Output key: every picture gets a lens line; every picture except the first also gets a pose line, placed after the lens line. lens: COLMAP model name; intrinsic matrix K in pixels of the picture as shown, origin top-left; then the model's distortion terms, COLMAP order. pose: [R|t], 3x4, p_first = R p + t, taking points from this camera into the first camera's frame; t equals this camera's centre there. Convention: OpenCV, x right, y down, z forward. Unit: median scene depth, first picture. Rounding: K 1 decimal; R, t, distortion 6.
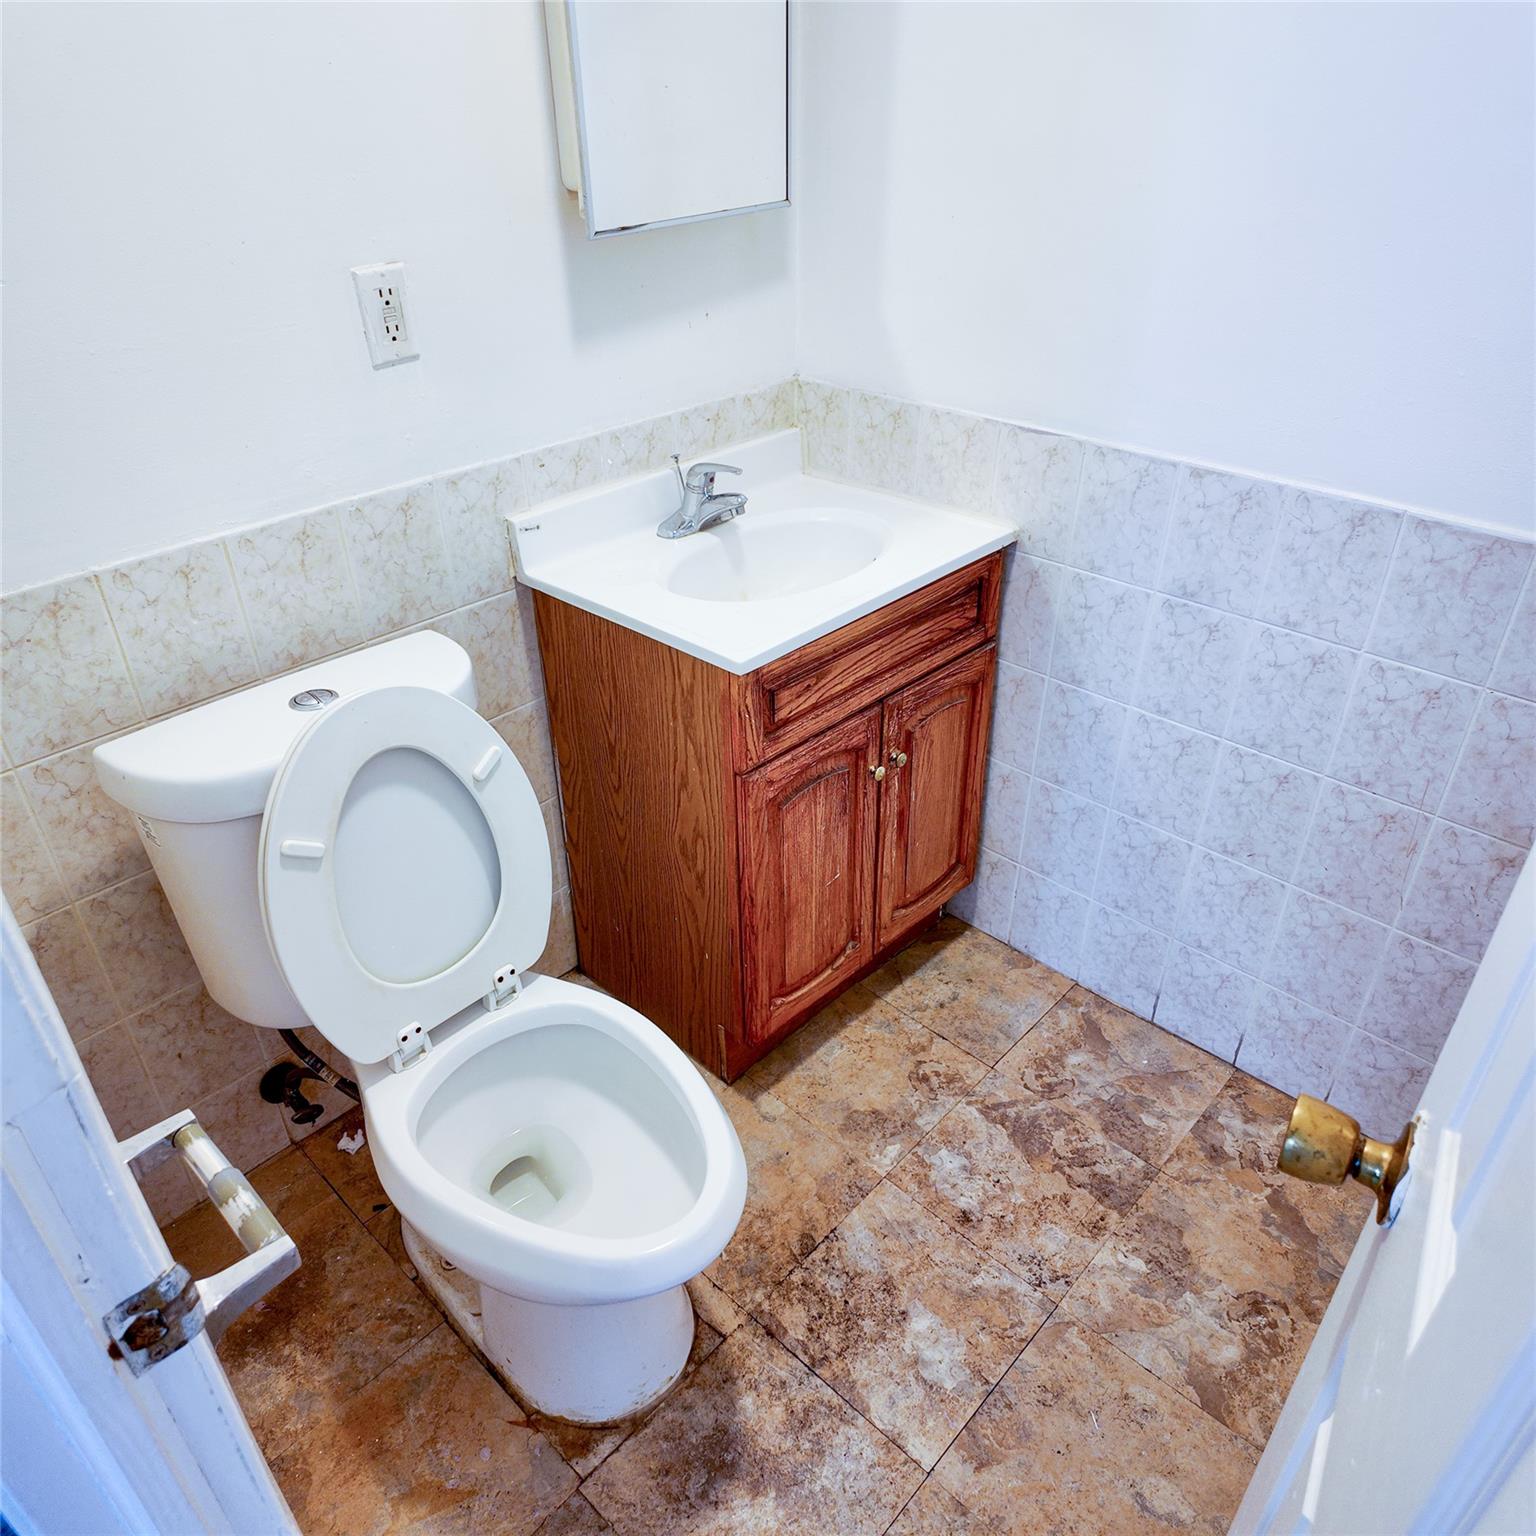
lens RADIAL K [[1131.0, 0, 768.0], [0, 1131.0, 768.0], [0, 0, 1]] dist [0.117557, -0.195209]
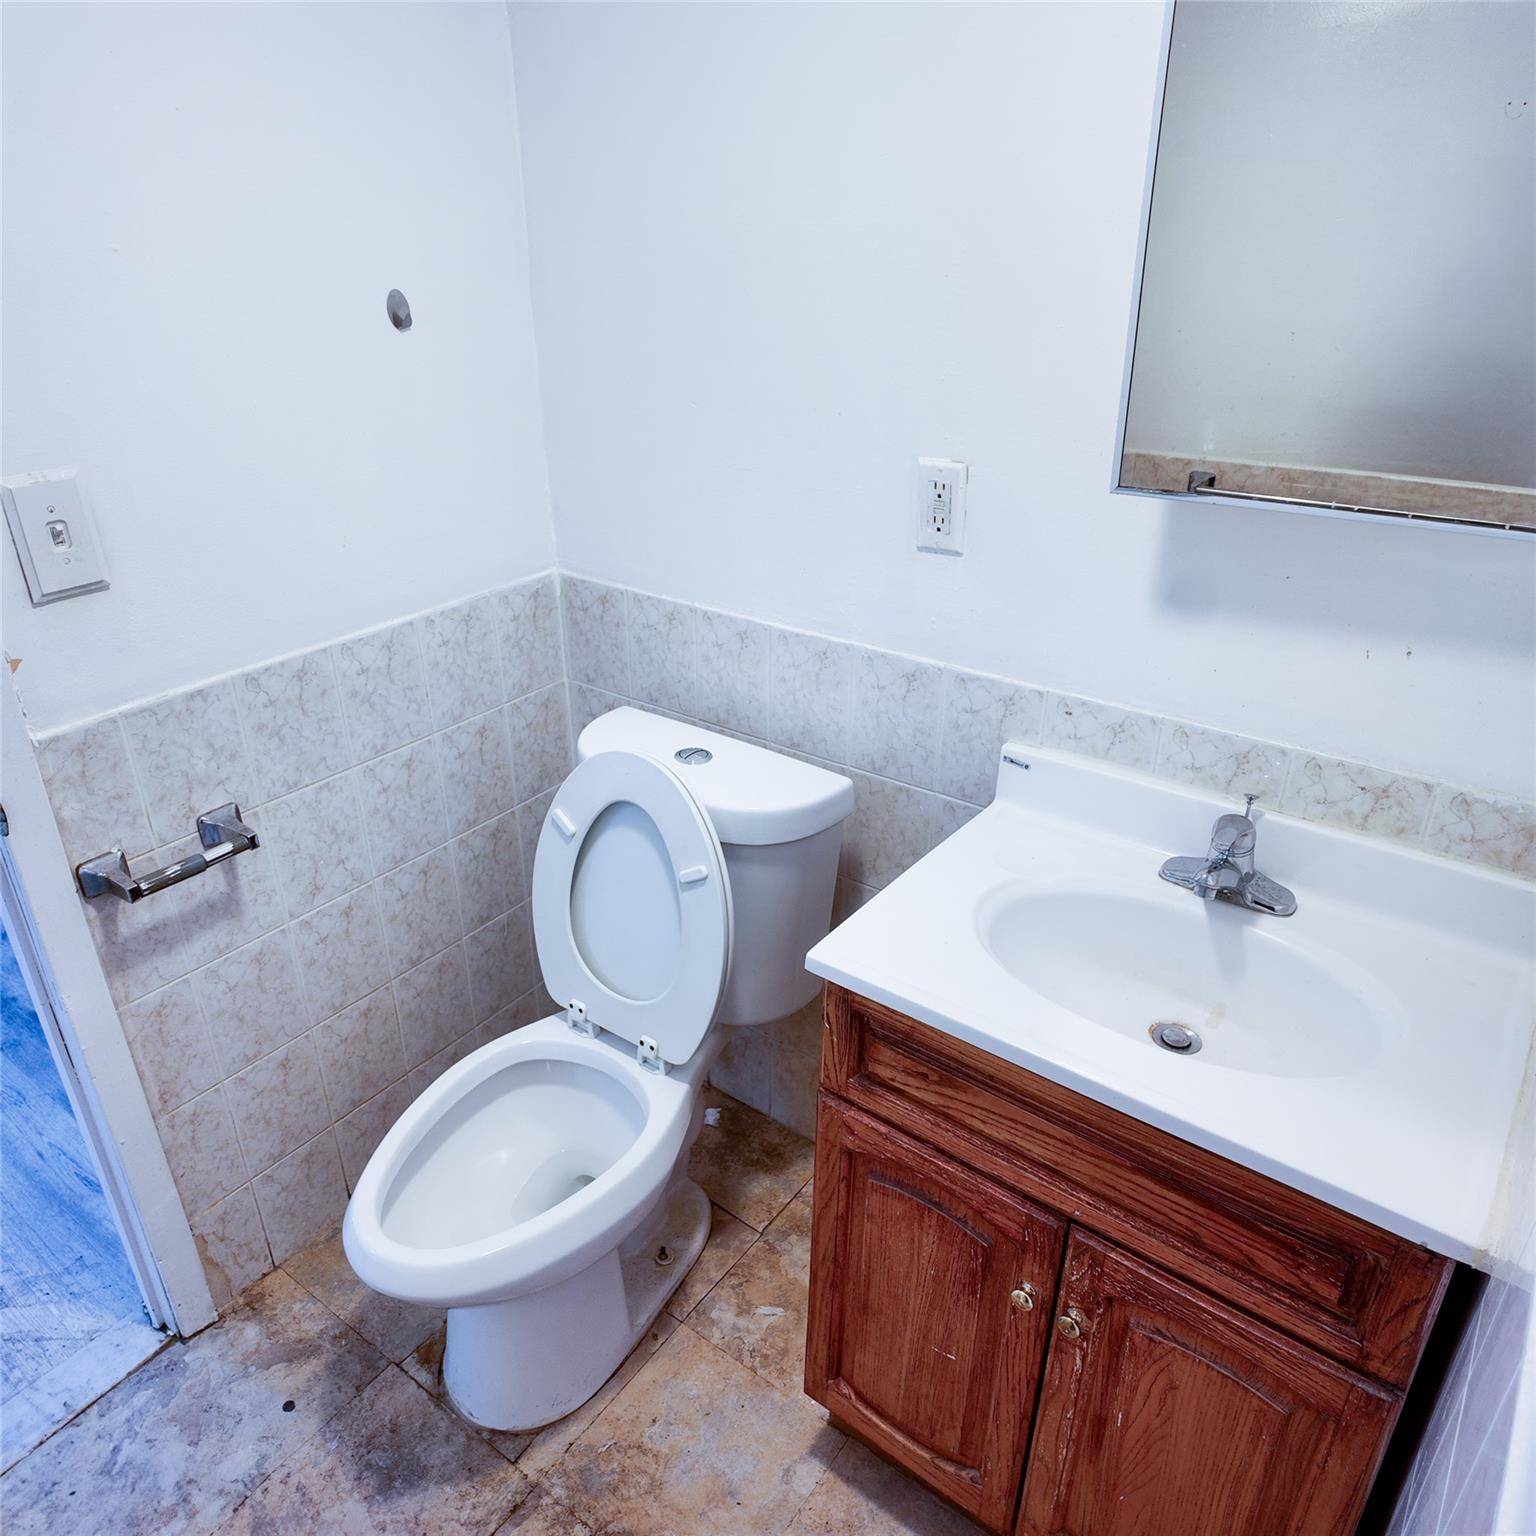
lens RADIAL K [[1132.2, 0, 768.0], [0, 1132.2, 768.0], [0, 0, 1]] dist [0.088236, -0.106021]
pose [[0.108403, 0.446646, -0.888120, 0.610381], [-0.528098, 0.782774, 0.329207, -0.430374], [0.842236, 0.433327, 0.320728, 0.597954]]
